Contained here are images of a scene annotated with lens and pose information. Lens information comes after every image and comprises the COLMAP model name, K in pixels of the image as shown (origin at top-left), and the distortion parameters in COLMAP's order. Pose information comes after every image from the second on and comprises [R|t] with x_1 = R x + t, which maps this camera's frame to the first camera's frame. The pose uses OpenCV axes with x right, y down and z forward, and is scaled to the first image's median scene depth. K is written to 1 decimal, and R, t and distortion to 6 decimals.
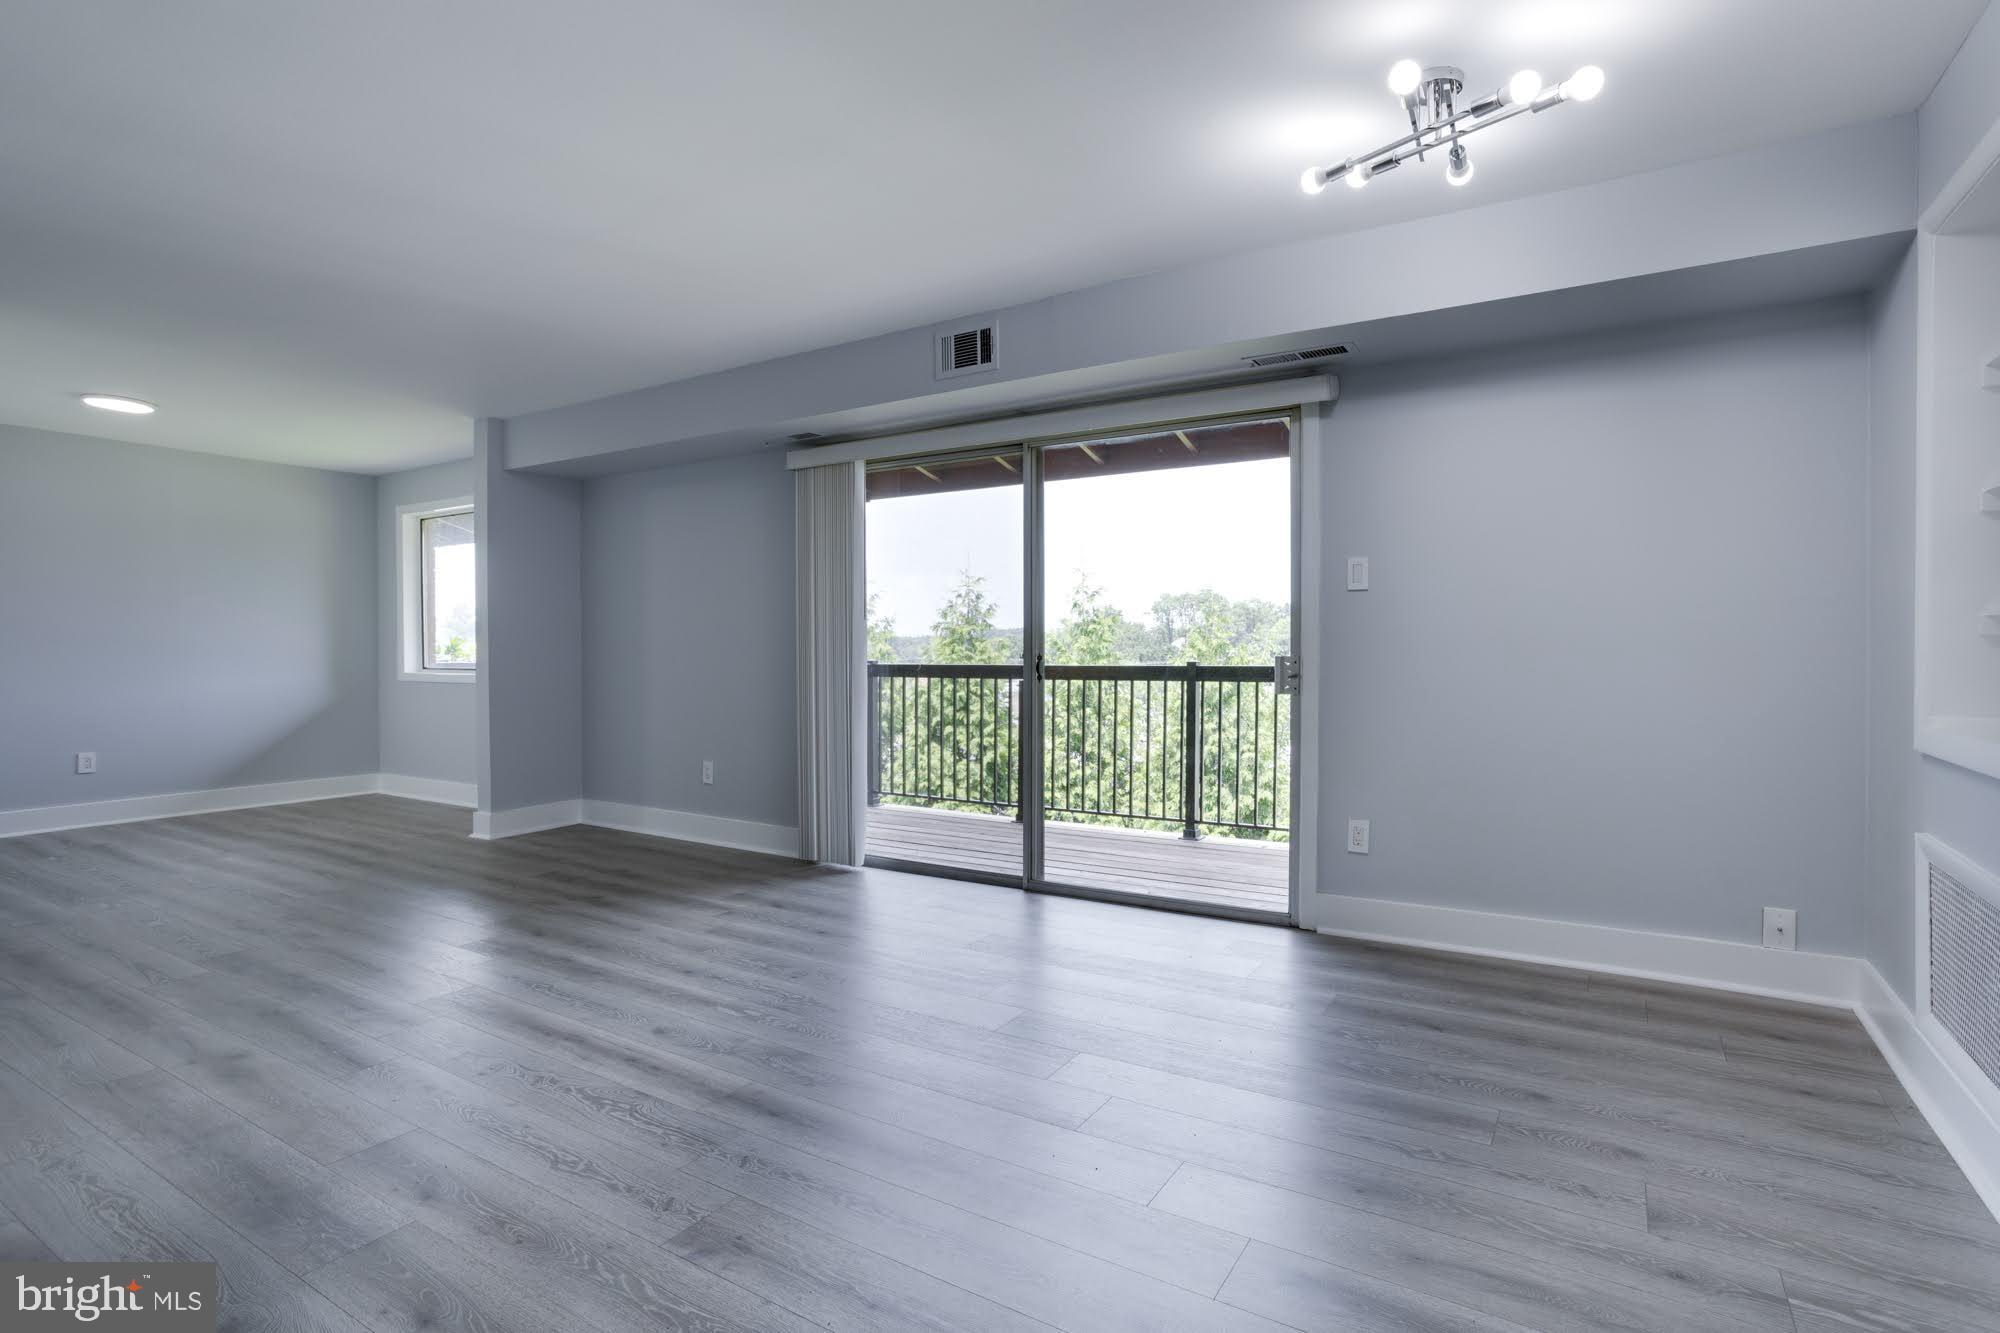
lens RADIAL K [[992.3, 0, 1060.1], [0, 992.3, 648.2], [0, 0, 1]] dist [-0.028504, 0.015832]
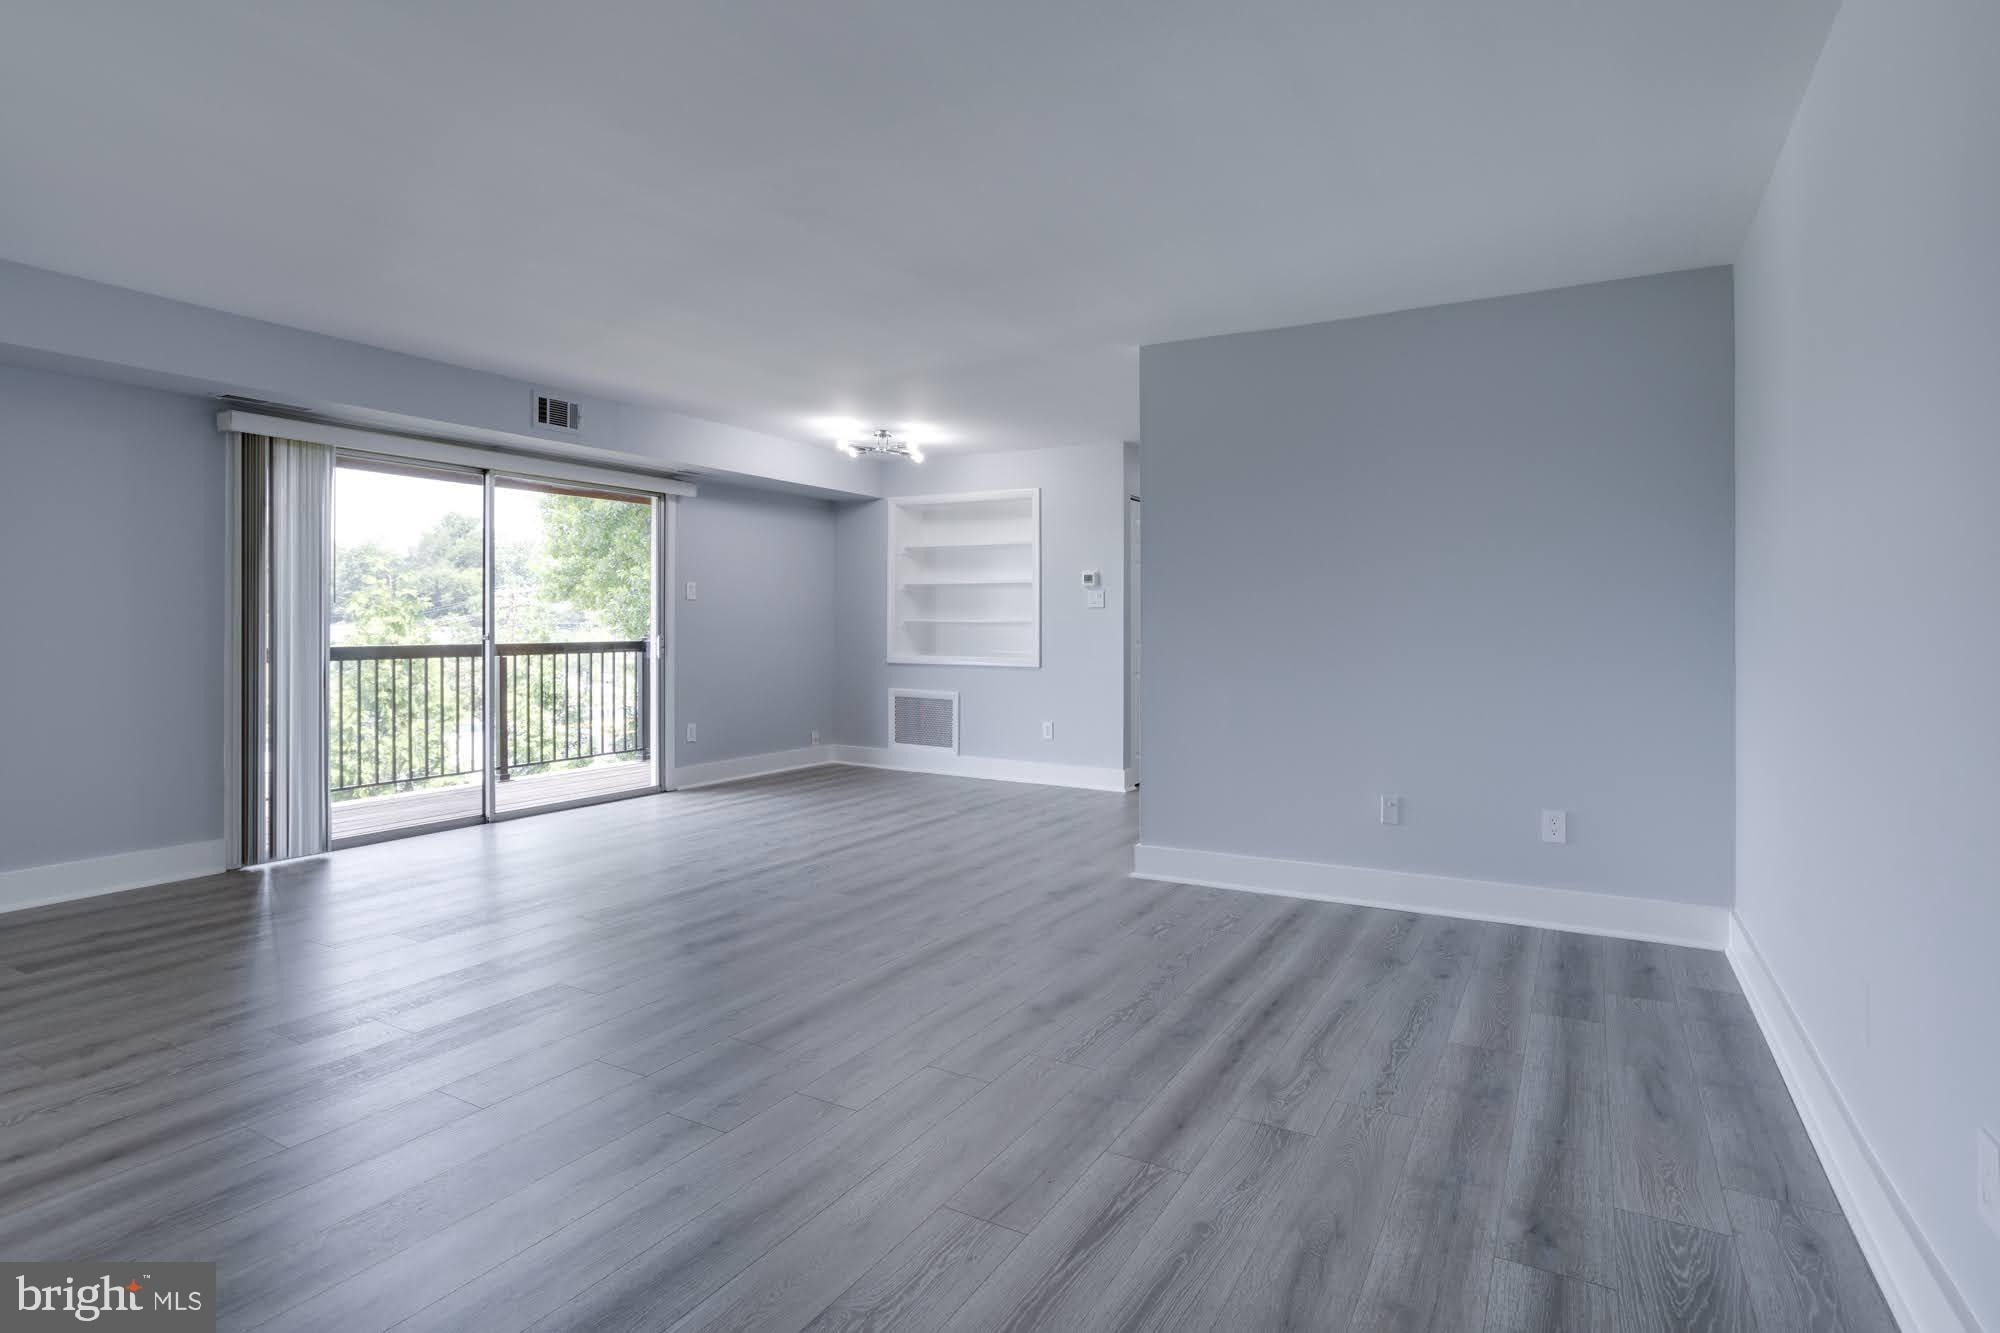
lens RADIAL K [[992.3, 0, 1050.8], [0, 992.3, 618.9], [0, 0, 1]] dist [-0.028504, 0.015832]
pose [[-0.037715, 0.008445, 0.999253, -1.502572], [0.000219, 0.999964, -0.008442, -0.006219], [-0.999289, -0.000100, -0.037716, 0.381287]]
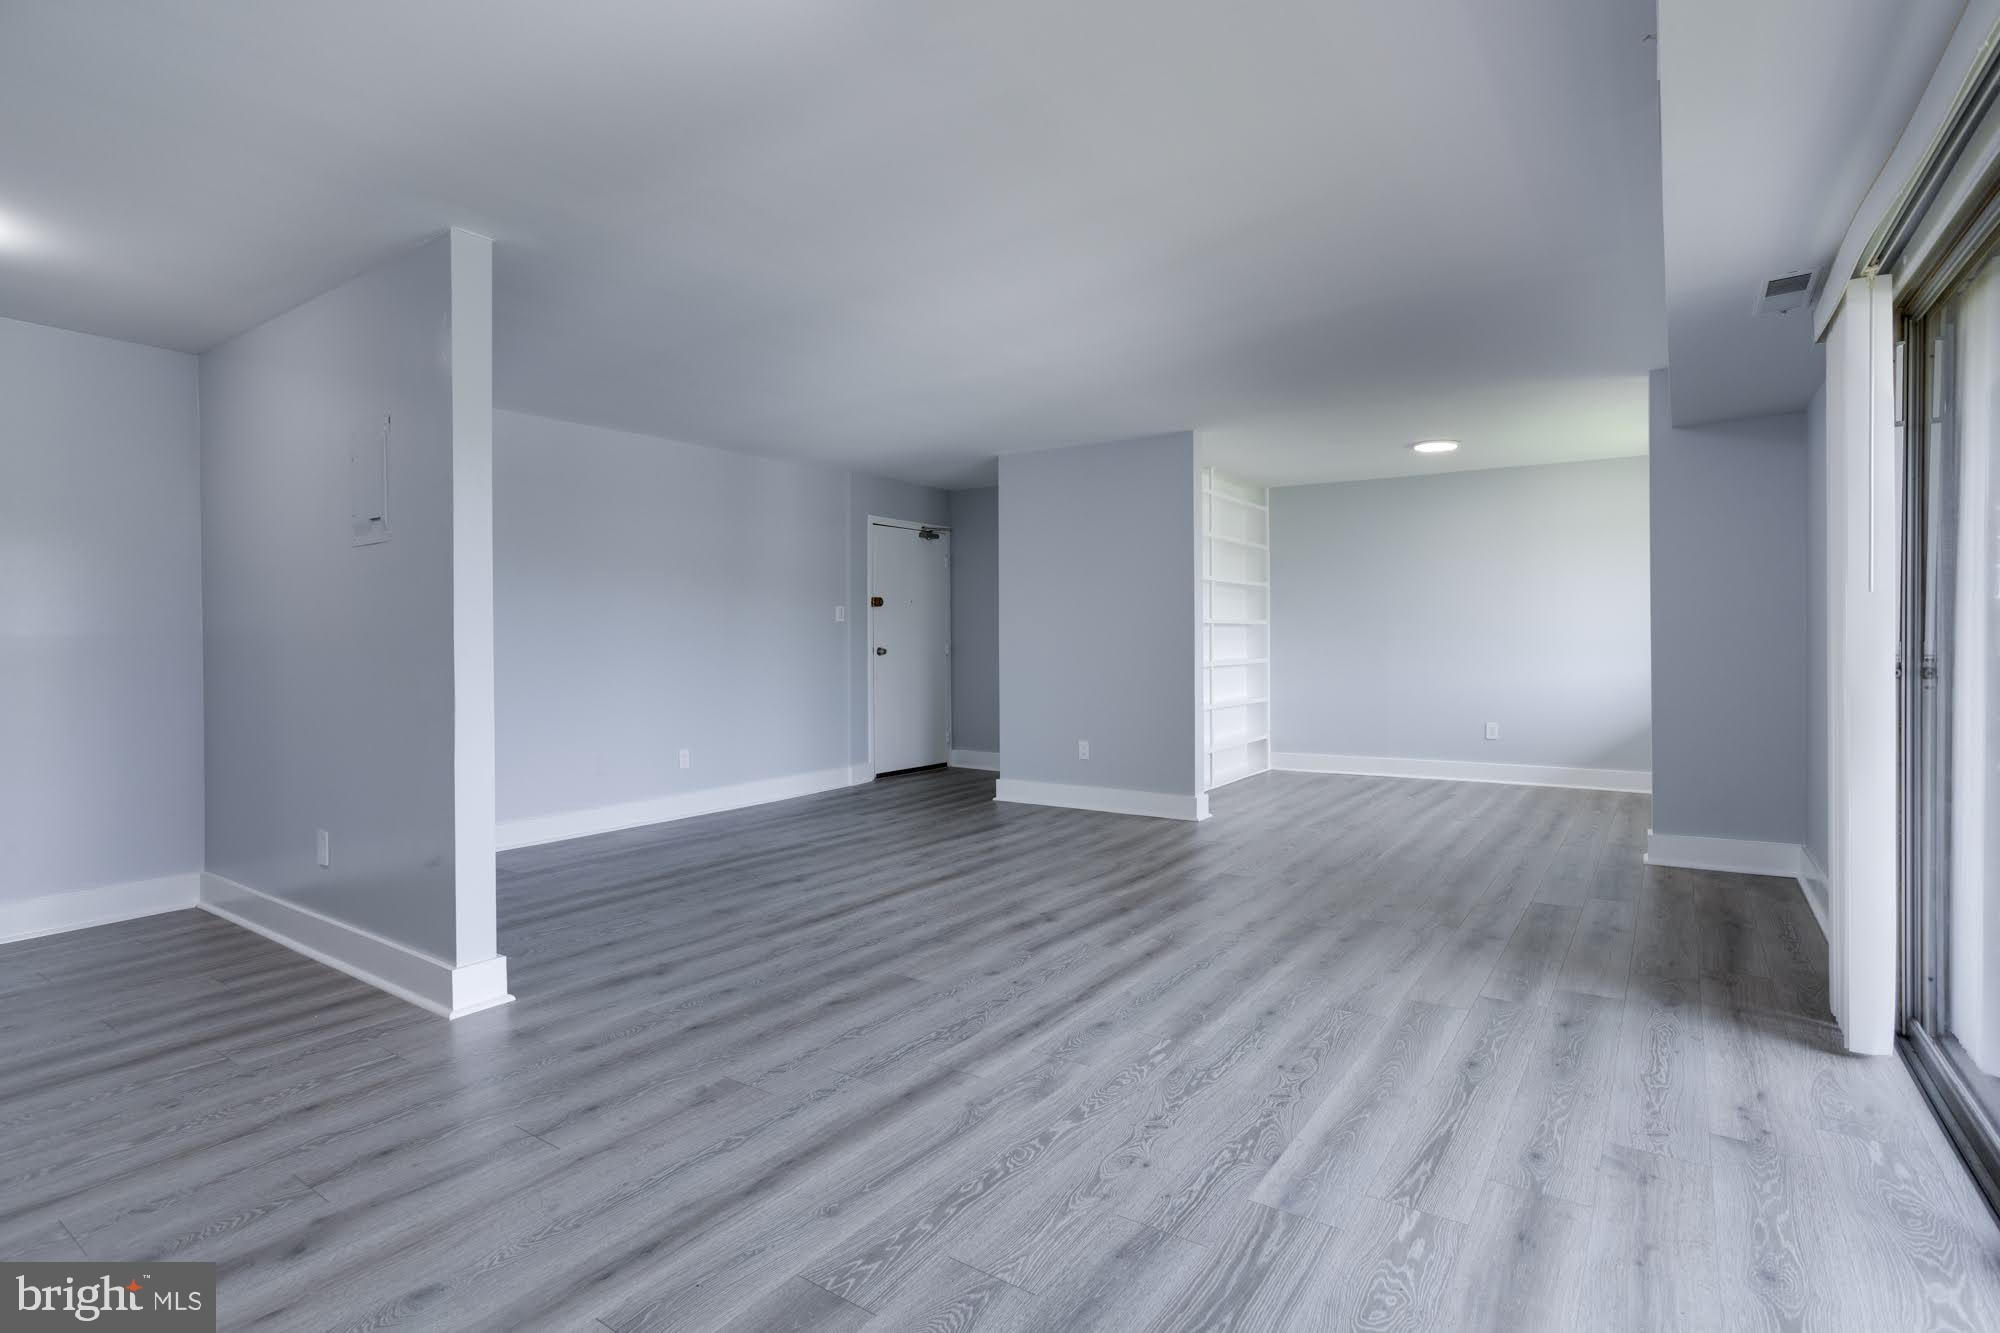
lens RADIAL K [[992.3, 0, 999.9], [0, 992.3, 674.3], [0, 0, 1]] dist [-0.028504, 0.015832]
pose [[-0.081766, 0.037765, -0.995936, 0.453393], [0.003479, 0.999287, 0.037607, -0.010393], [0.996646, -0.000390, -0.081839, 0.723308]]
